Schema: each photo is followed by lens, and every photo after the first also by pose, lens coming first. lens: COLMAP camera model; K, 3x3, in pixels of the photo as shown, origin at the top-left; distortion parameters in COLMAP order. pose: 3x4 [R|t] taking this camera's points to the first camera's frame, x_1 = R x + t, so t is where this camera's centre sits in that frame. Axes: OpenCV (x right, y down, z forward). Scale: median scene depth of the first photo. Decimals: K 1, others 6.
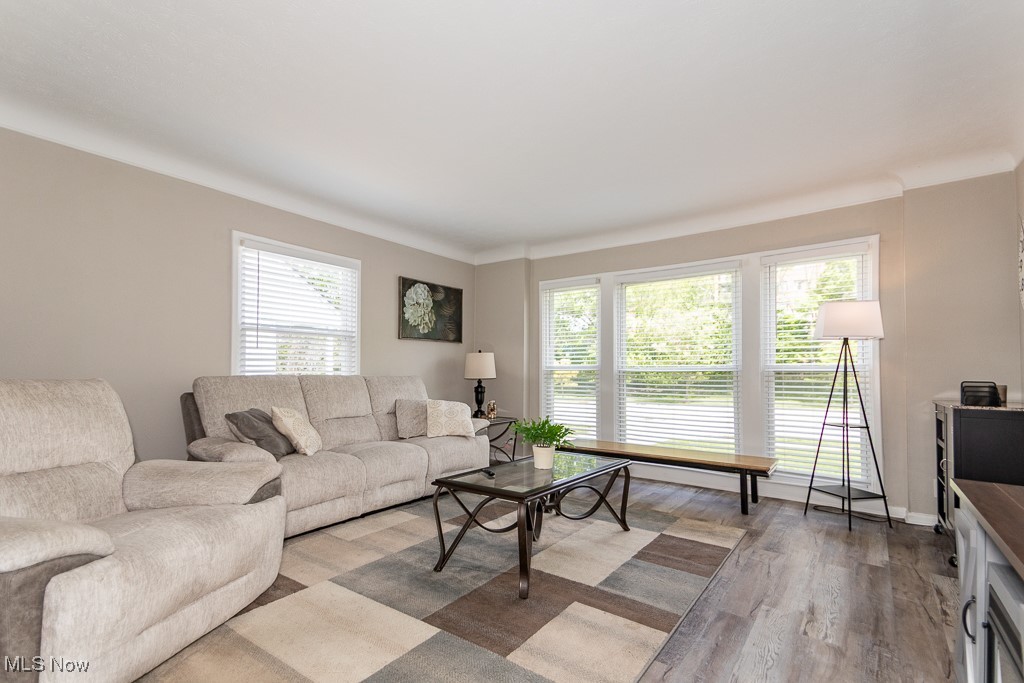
lens RADIAL K [[472.5, 0, 512.5], [0, 472.5, 358.4], [0, 0, 1]] dist [0.045634, -0.000314]
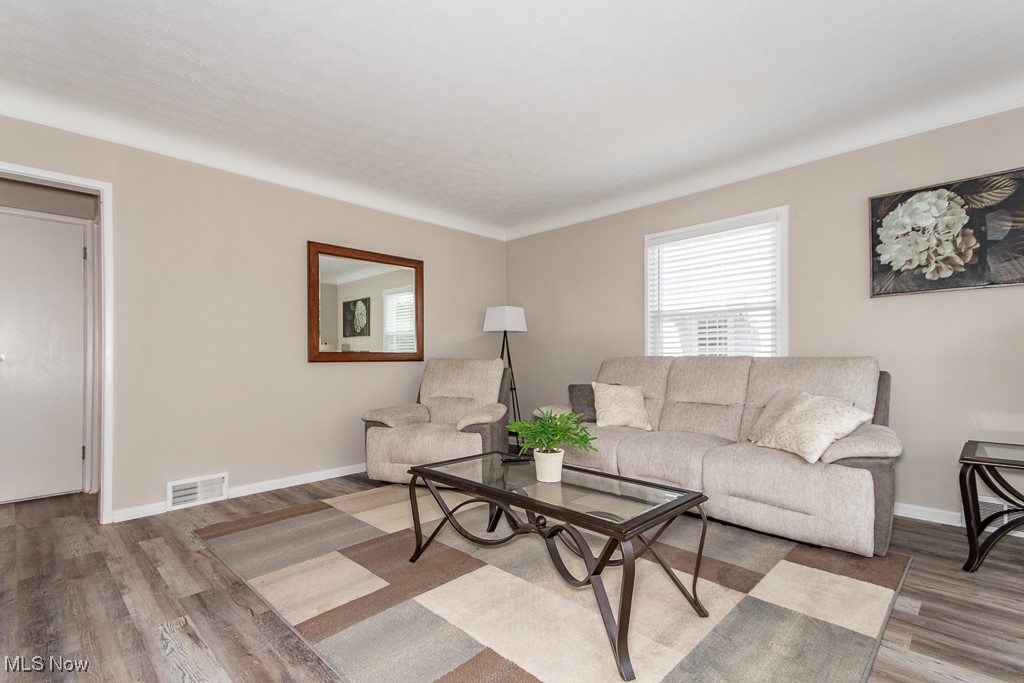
lens RADIAL K [[472.5, 0, 512.5], [0, 472.5, 358.4], [0, 0, 1]] dist [0.045634, -0.000314]
pose [[-0.146958, 0.000485, -0.989143, 0.469273], [0.040020, 0.999184, -0.005456, 0.023617], [0.988333, -0.040387, -0.146857, 0.616931]]
